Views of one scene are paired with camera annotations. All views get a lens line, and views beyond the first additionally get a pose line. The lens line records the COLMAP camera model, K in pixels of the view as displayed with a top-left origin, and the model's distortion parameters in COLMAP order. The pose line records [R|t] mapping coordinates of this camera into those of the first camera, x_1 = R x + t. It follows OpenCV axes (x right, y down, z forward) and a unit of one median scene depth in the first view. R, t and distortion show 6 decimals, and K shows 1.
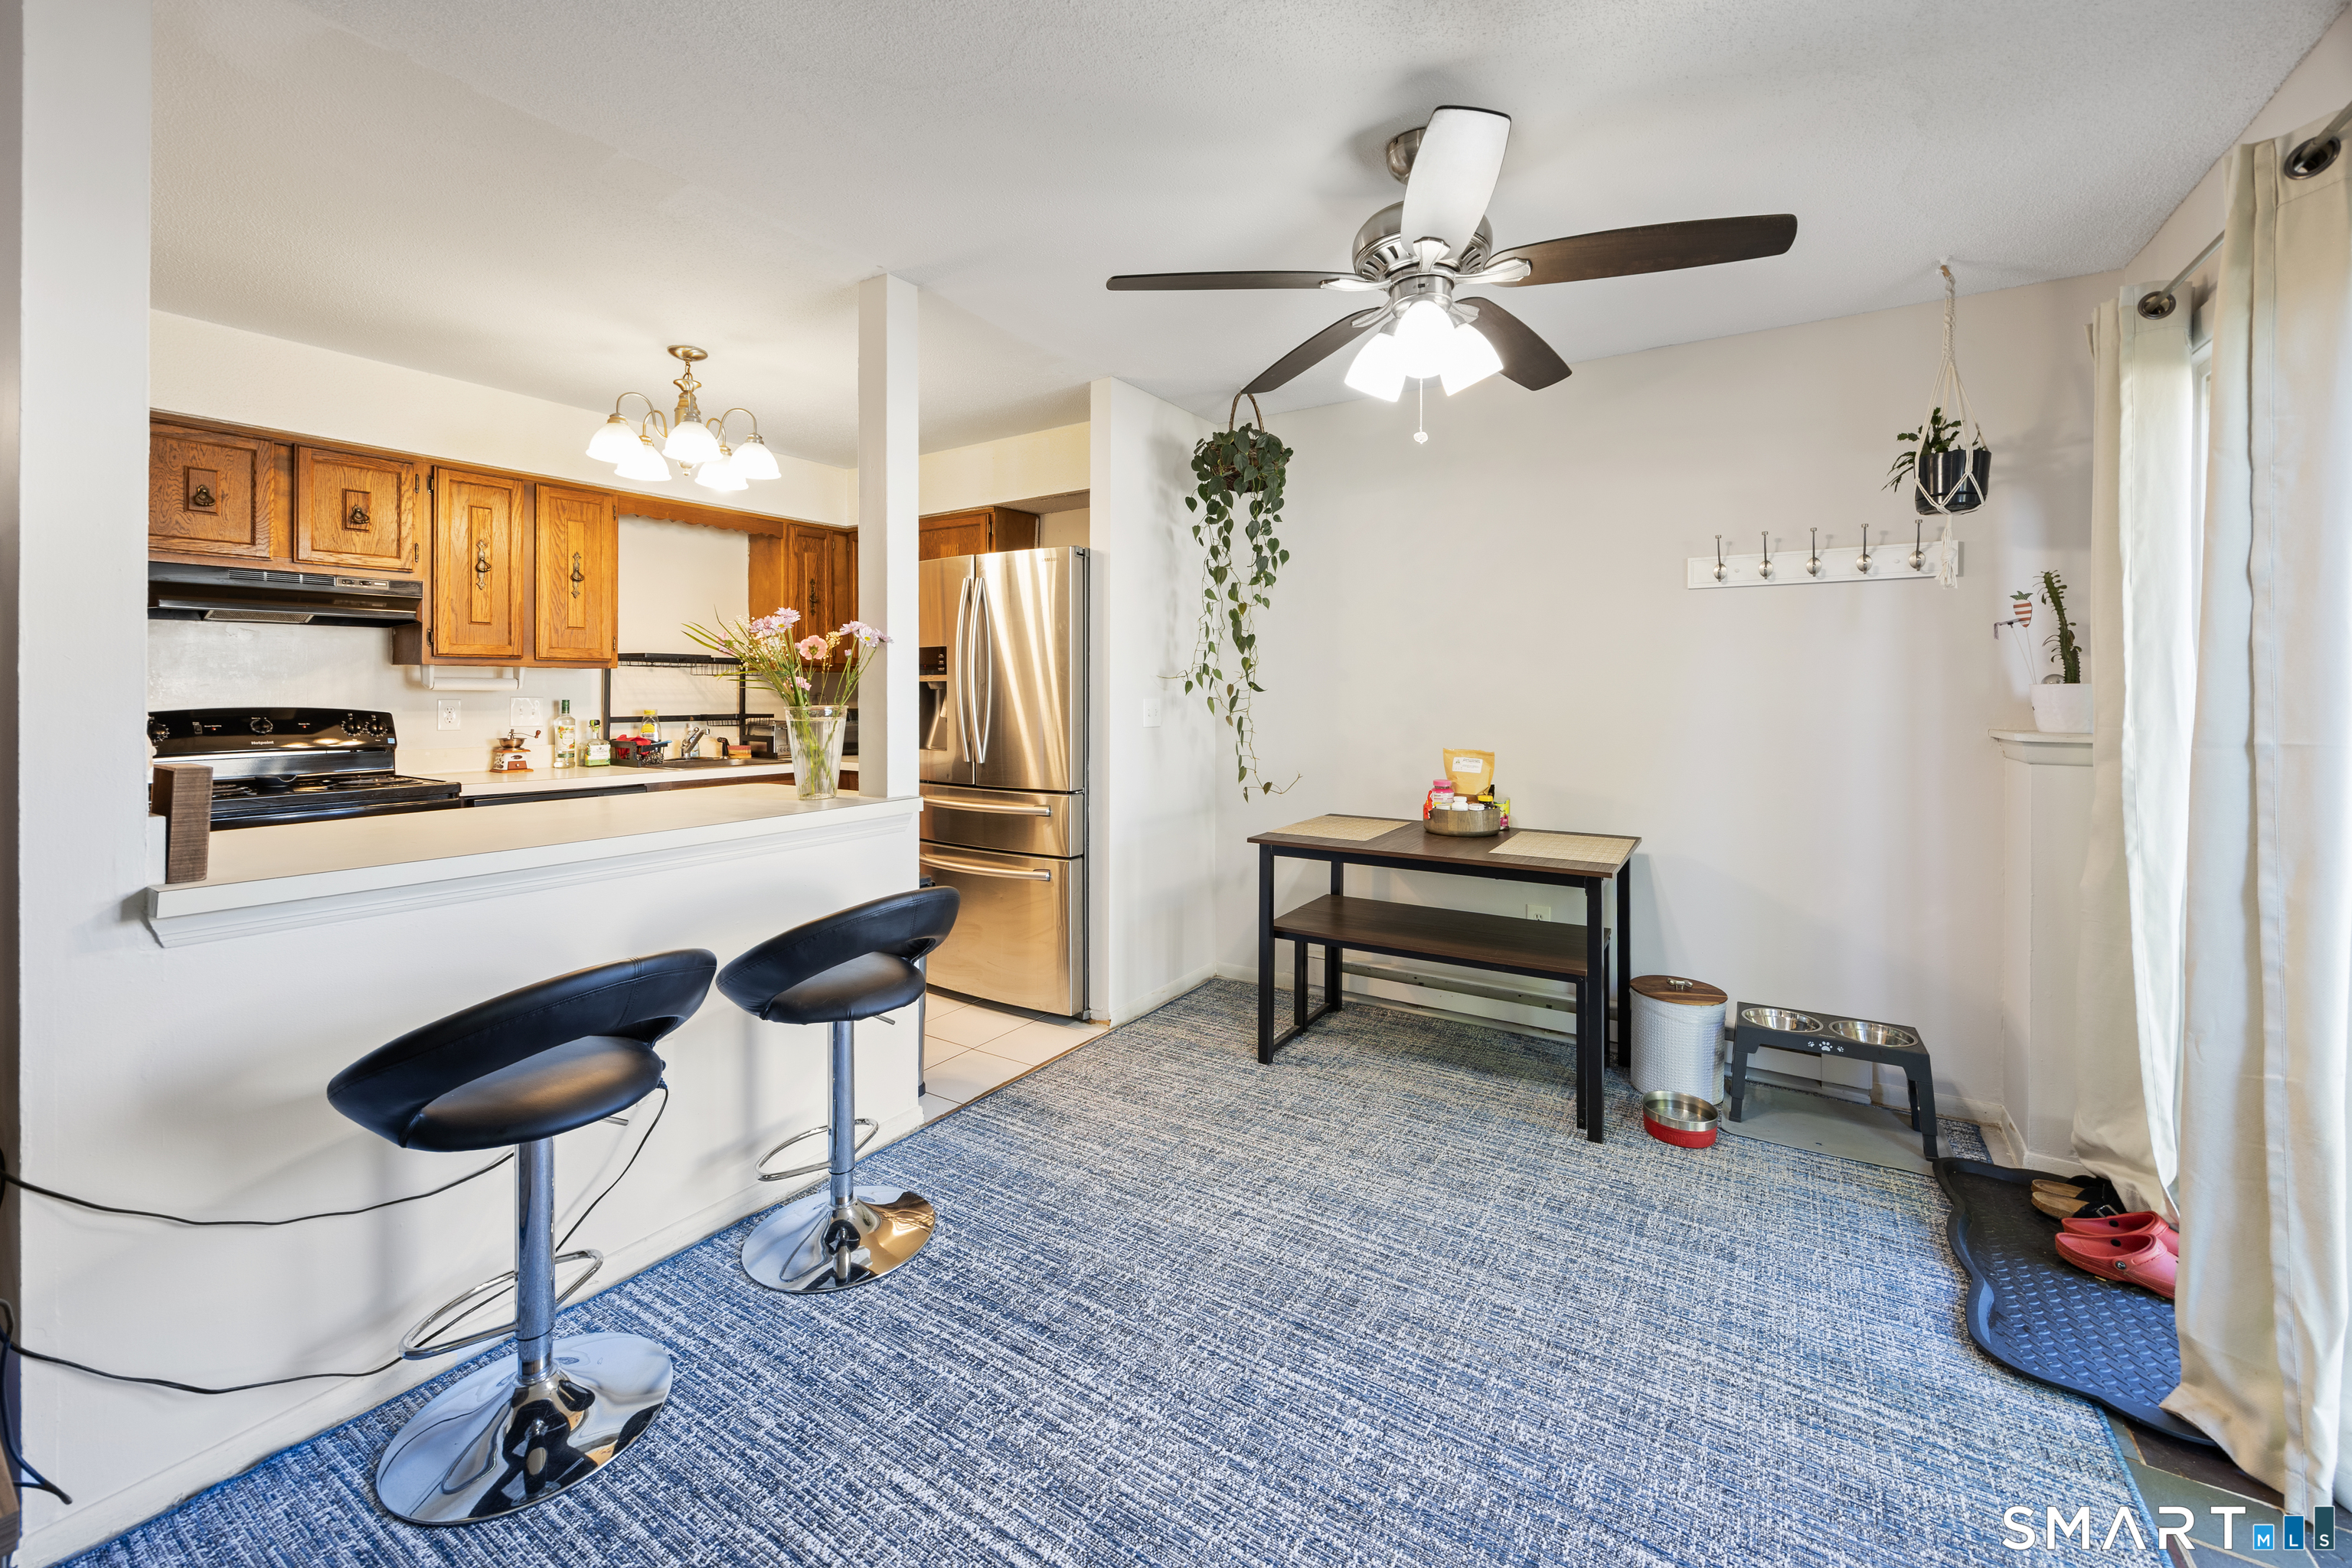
lens RADIAL K [[940.6, 0, 1228.0], [0, 940.6, 689.8], [0, 0, 1]] dist [-0.004388, -0.000012]
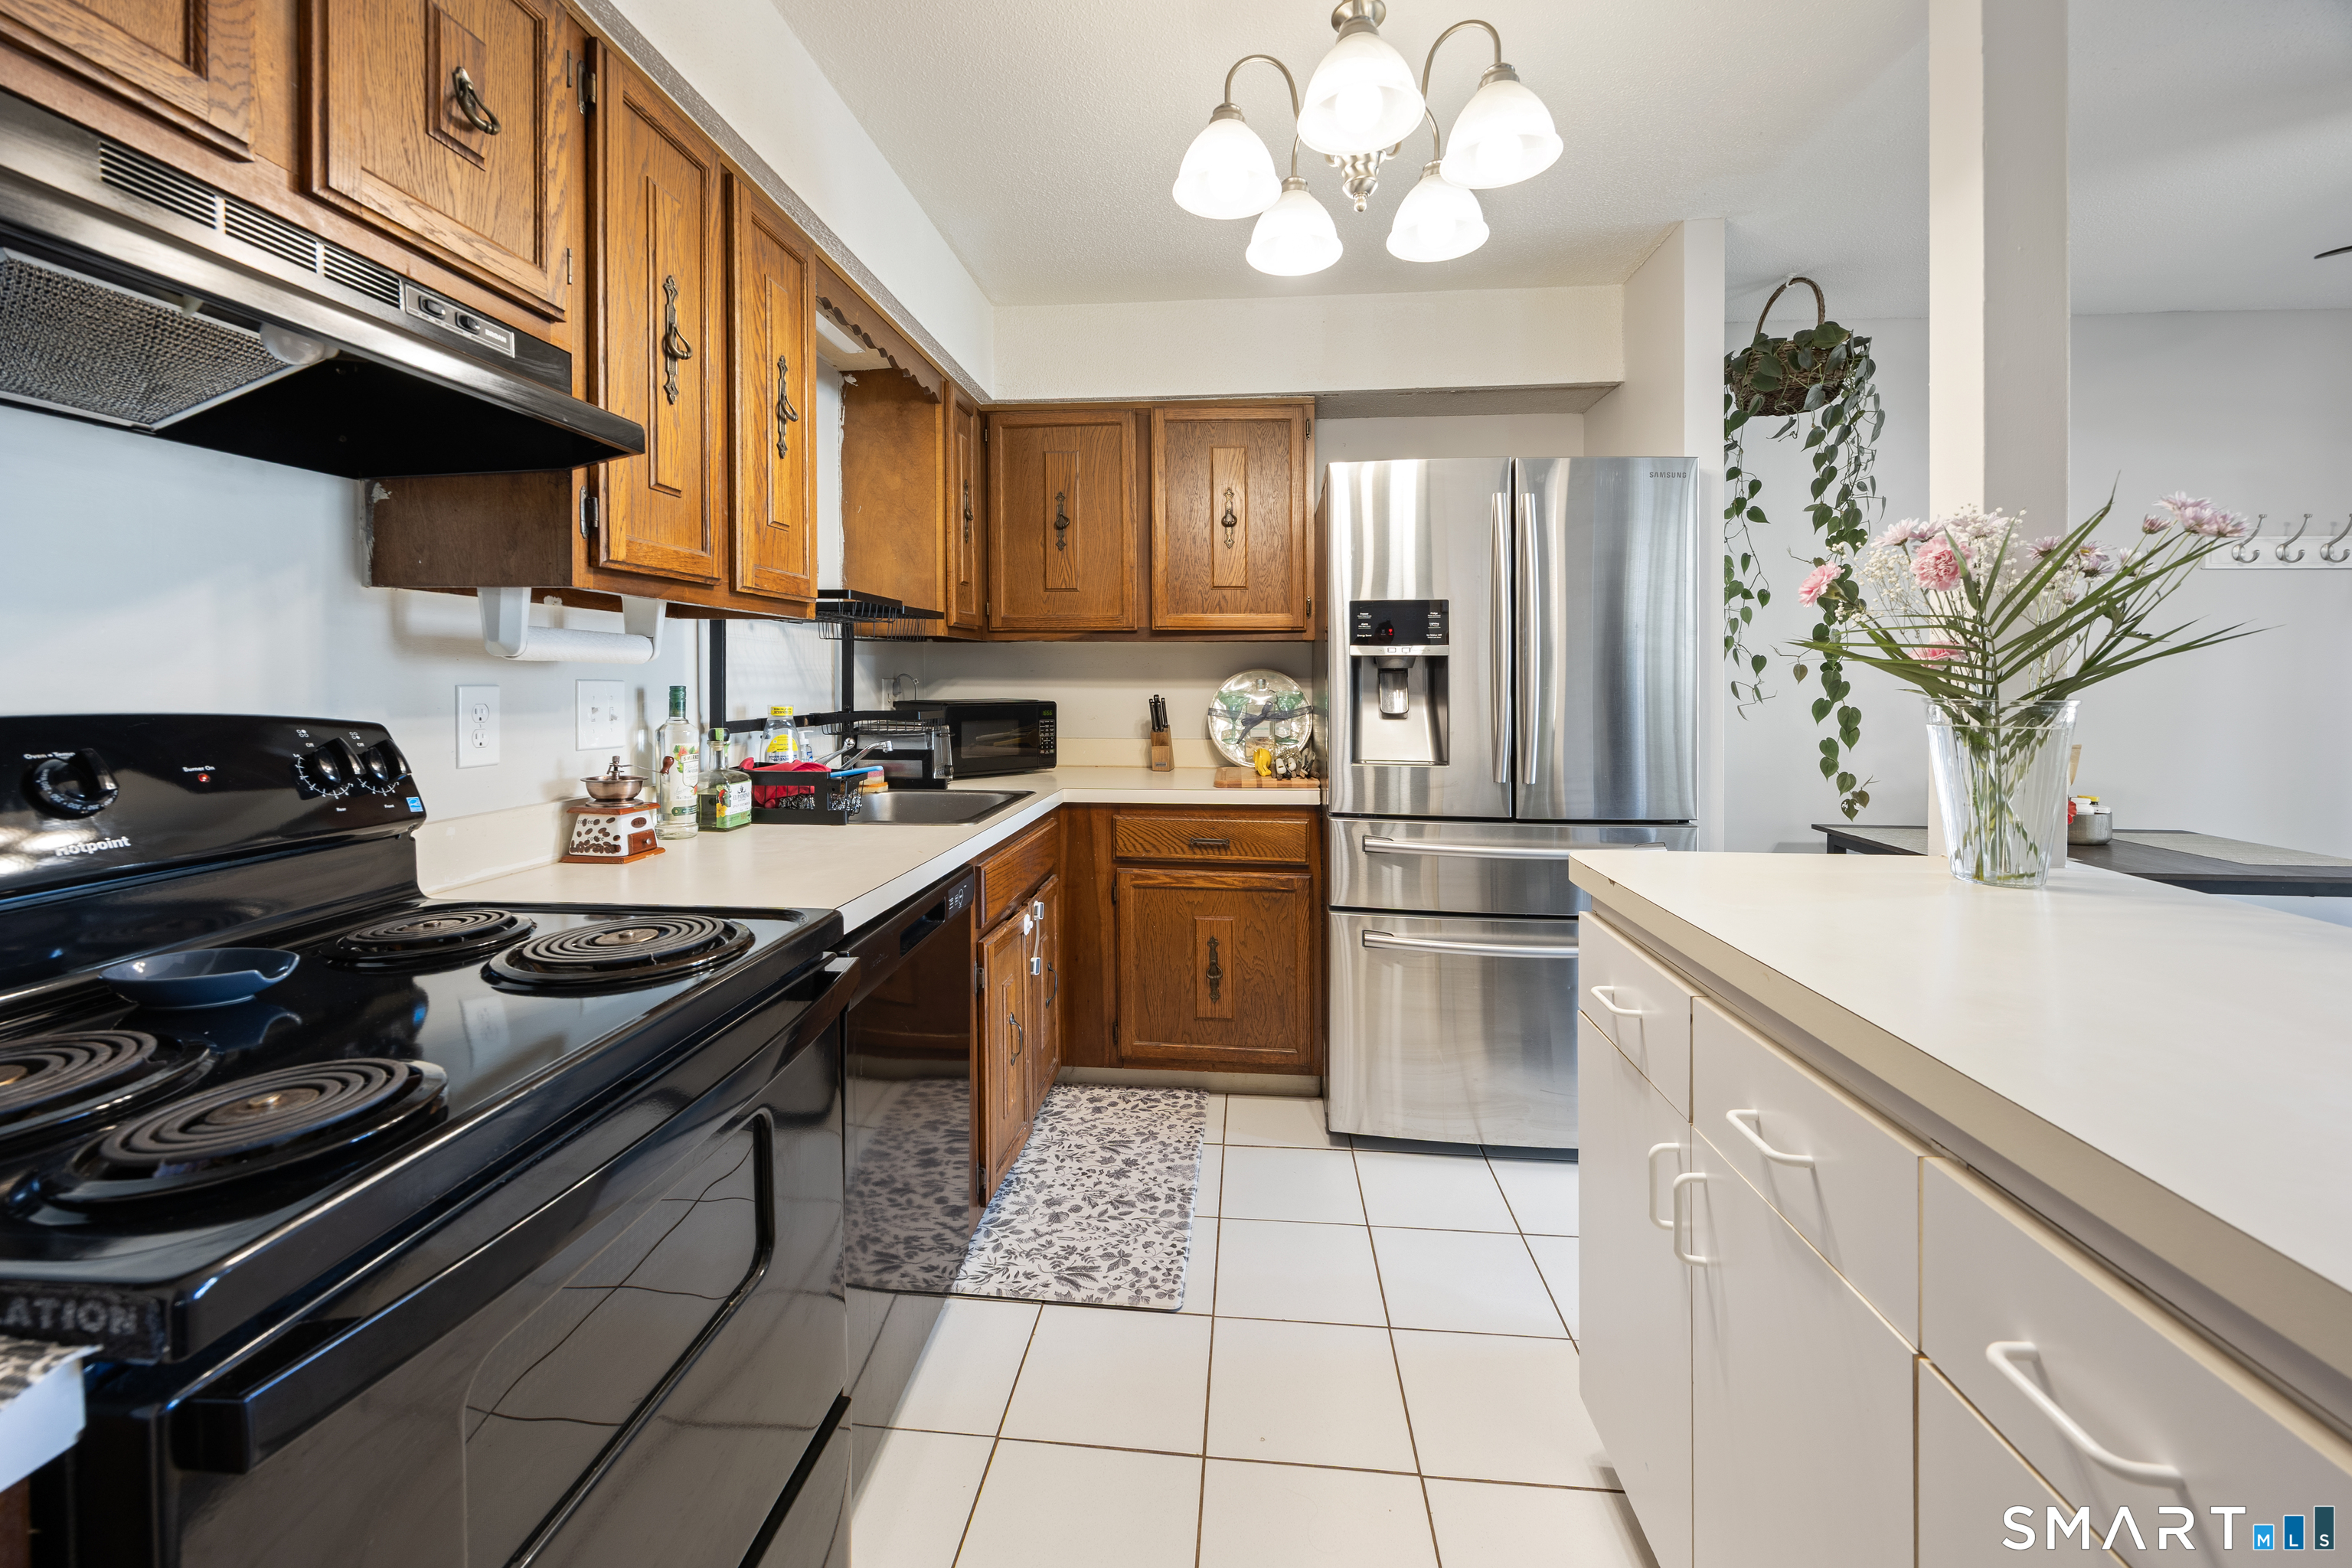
lens RADIAL K [[940.6, 0, 1170.3], [0, 940.6, 698.8], [0, 0, 1]] dist [-0.004388, -0.000012]
pose [[0.900932, -0.005477, 0.433926, -0.710162], [-0.005171, 0.999714, 0.023355, 0.005356], [-0.433929, -0.023285, 0.900646, 0.507884]]
